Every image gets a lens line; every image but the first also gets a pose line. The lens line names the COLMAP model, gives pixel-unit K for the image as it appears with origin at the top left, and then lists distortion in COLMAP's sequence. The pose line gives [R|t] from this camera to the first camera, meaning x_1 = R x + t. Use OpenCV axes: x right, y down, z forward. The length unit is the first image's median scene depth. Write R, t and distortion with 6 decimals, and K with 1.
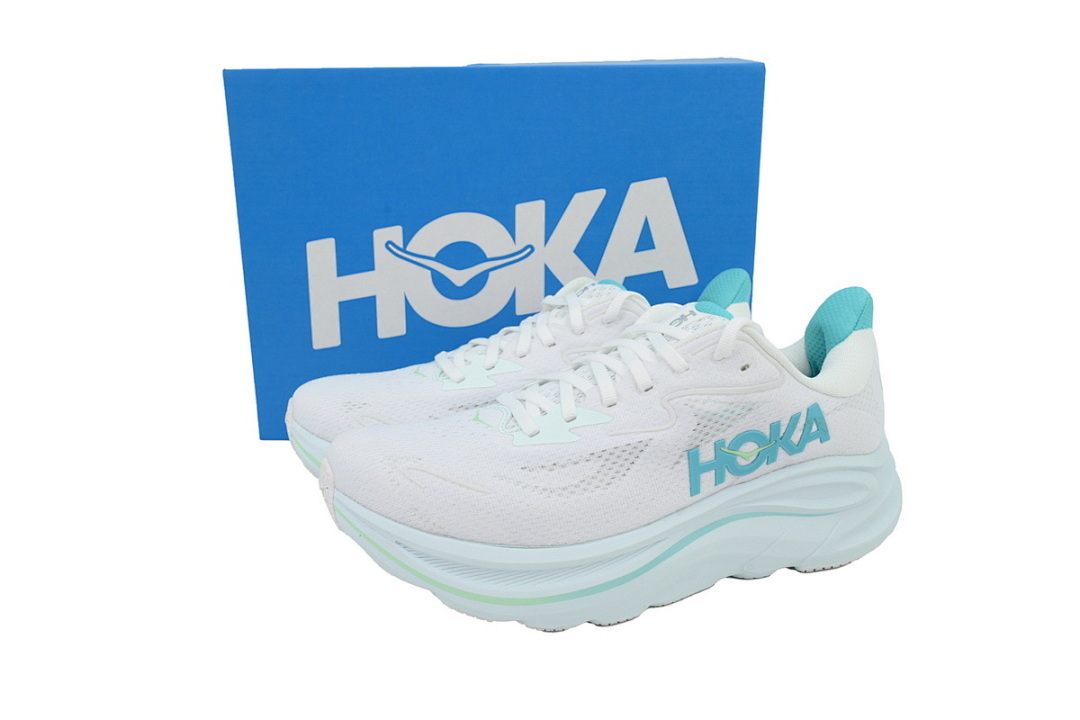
lens RADIAL K [[851.8, 0, 540.0], [0, 851.8, 360.0], [0, 0, 1]] dist [0.008455, 0.001121]
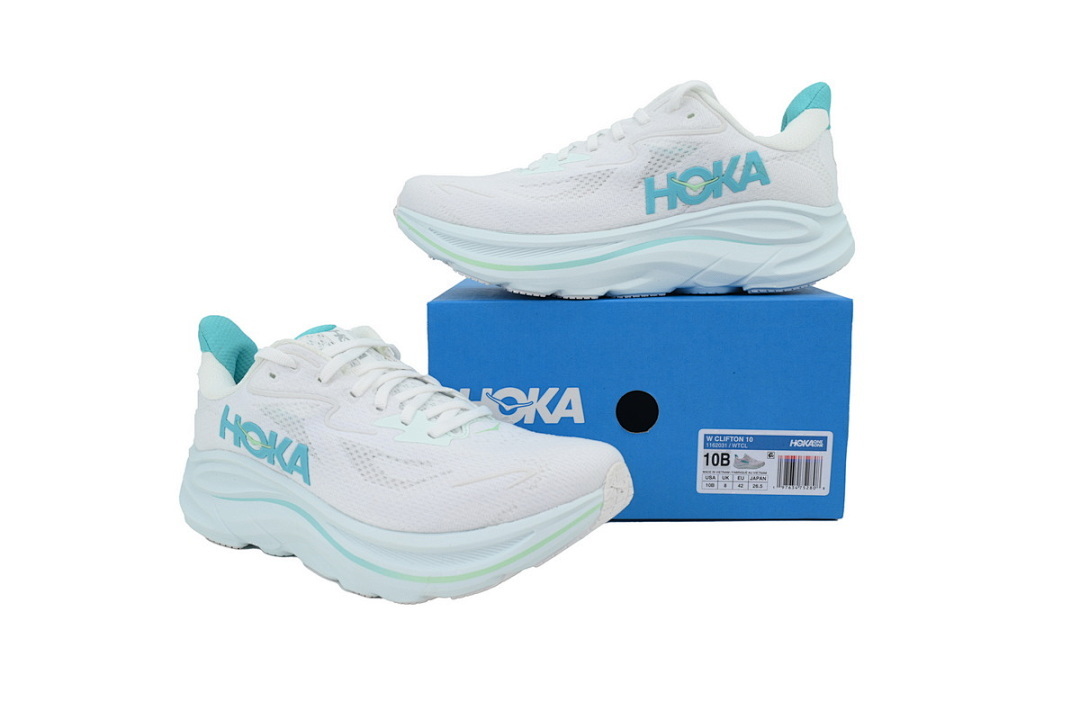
lens RADIAL K [[851.8, 0, 540.0], [0, 851.8, 360.0], [0, 0, 1]] dist [0.008455, 0.001121]
pose [[0.952393, 0.040442, -0.302178, 0.430359], [-0.072103, 0.992923, -0.094363, 0.523876], [0.296224, 0.111658, 0.948569, -0.280392]]
